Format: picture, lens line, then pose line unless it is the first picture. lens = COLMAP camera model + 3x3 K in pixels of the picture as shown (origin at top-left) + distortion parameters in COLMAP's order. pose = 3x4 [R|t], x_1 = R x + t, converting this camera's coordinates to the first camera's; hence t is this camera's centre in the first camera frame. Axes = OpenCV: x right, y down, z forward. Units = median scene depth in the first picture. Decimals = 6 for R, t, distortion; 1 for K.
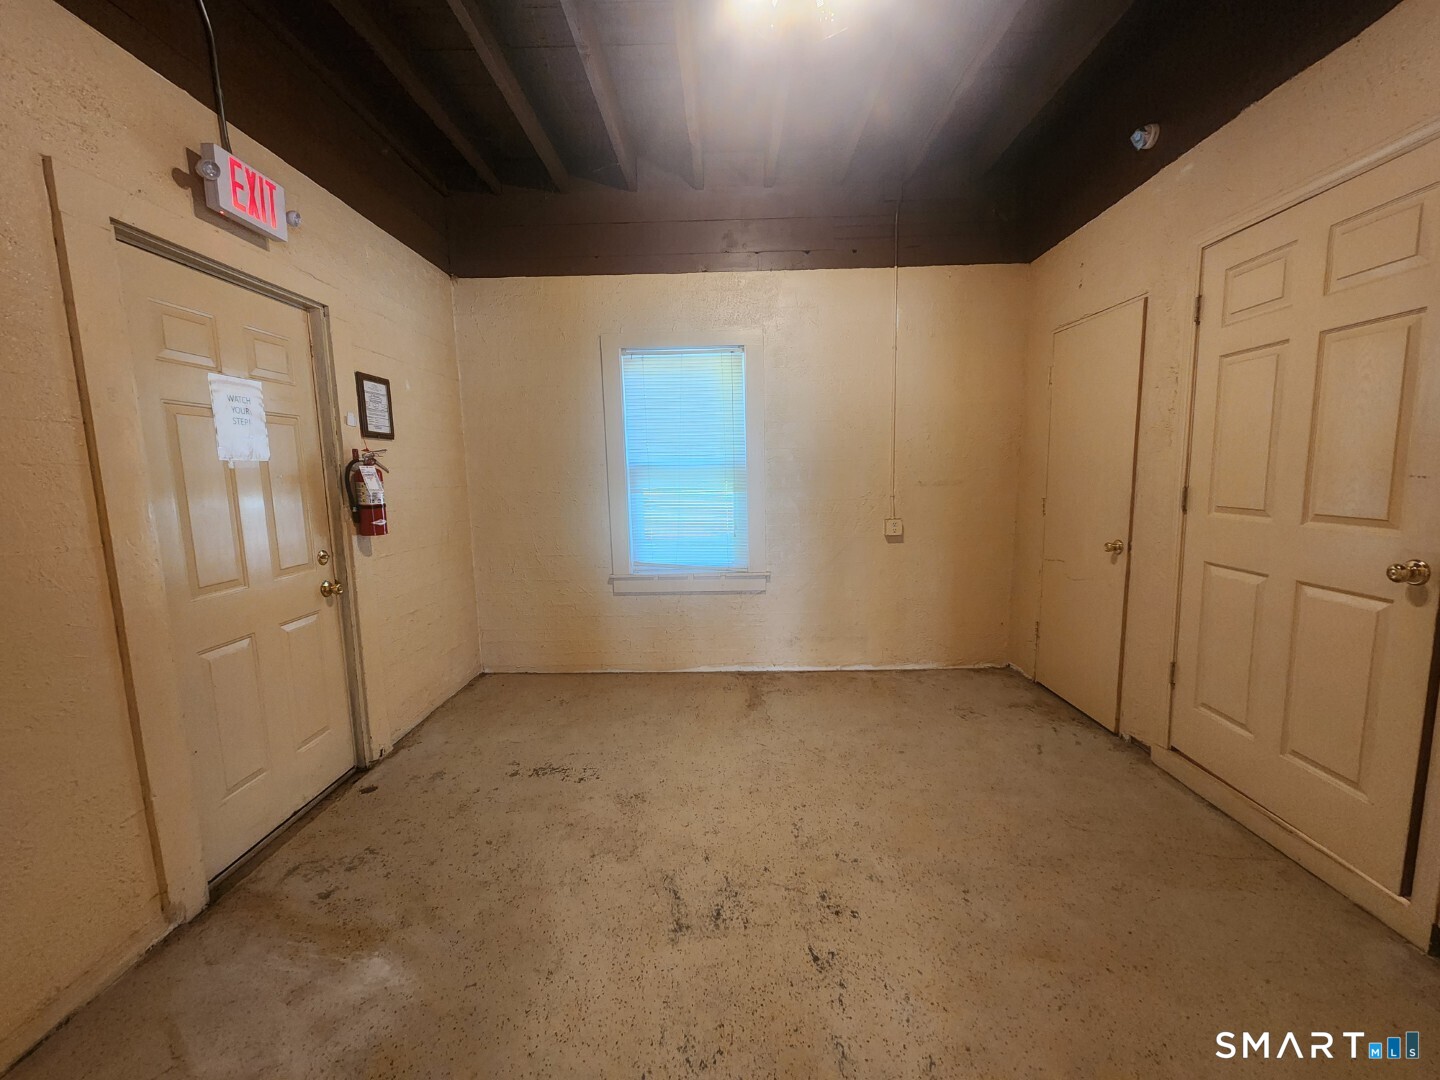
lens RADIAL K [[585.2, 0, 718.0], [0, 585.2, 539.4], [0, 0, 1]] dist [0.000999, -0.000410]
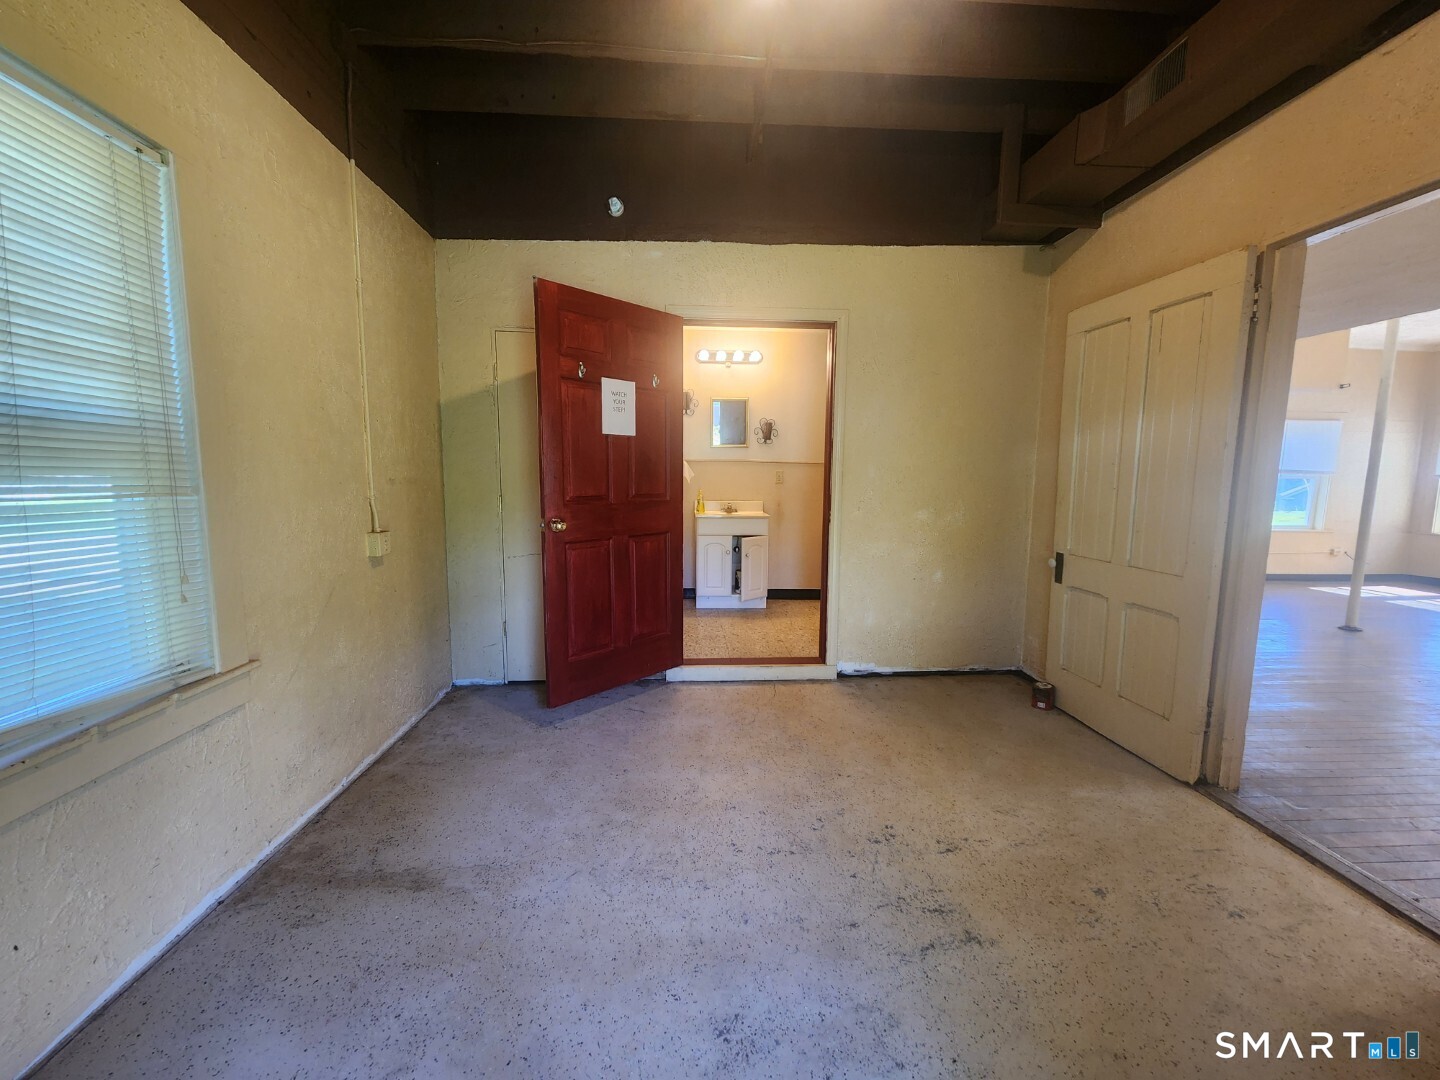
lens RADIAL K [[585.2, 0, 716.9], [0, 585.2, 544.9], [0, 0, 1]] dist [0.000999, -0.000410]
pose [[-0.070986, -0.095512, 0.992894, -0.595166], [0.113634, 0.988150, 0.103180, -0.065340], [-0.990983, 0.120151, -0.059292, 0.913778]]
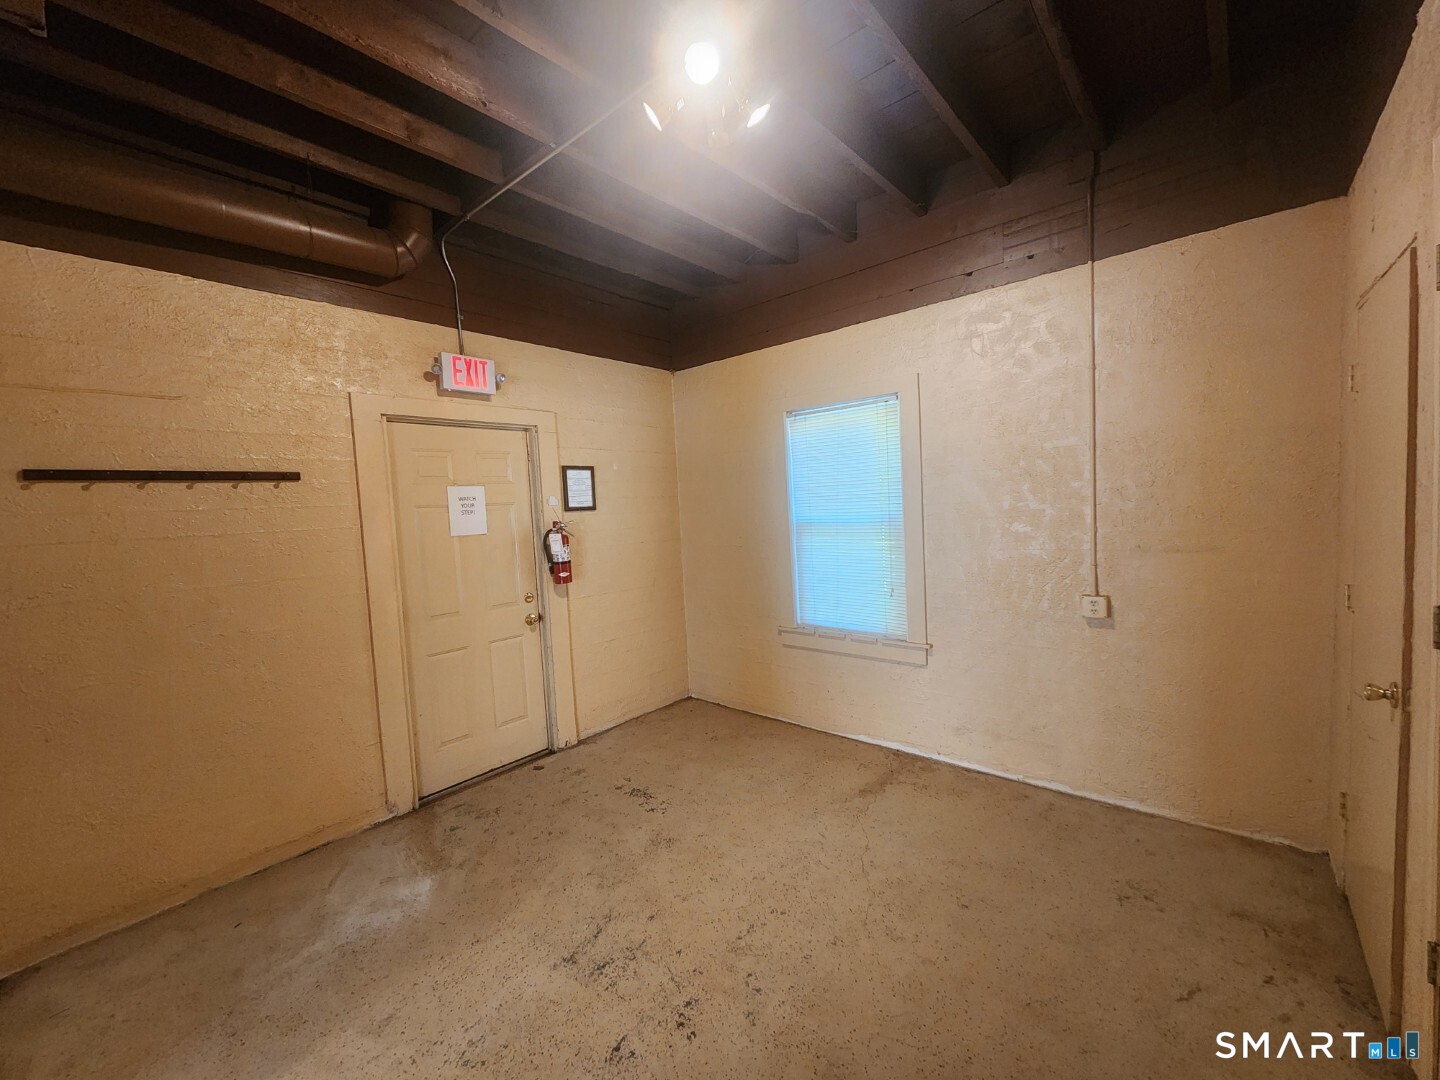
lens RADIAL K [[585.2, 0, 717.0], [0, 585.2, 536.4], [0, 0, 1]] dist [0.000999, -0.000410]
pose [[0.764539, 0.016747, -0.644360, 0.583260], [-0.043256, 0.998742, -0.025366, -0.099081], [0.643124, 0.047266, 0.764302, 0.177189]]
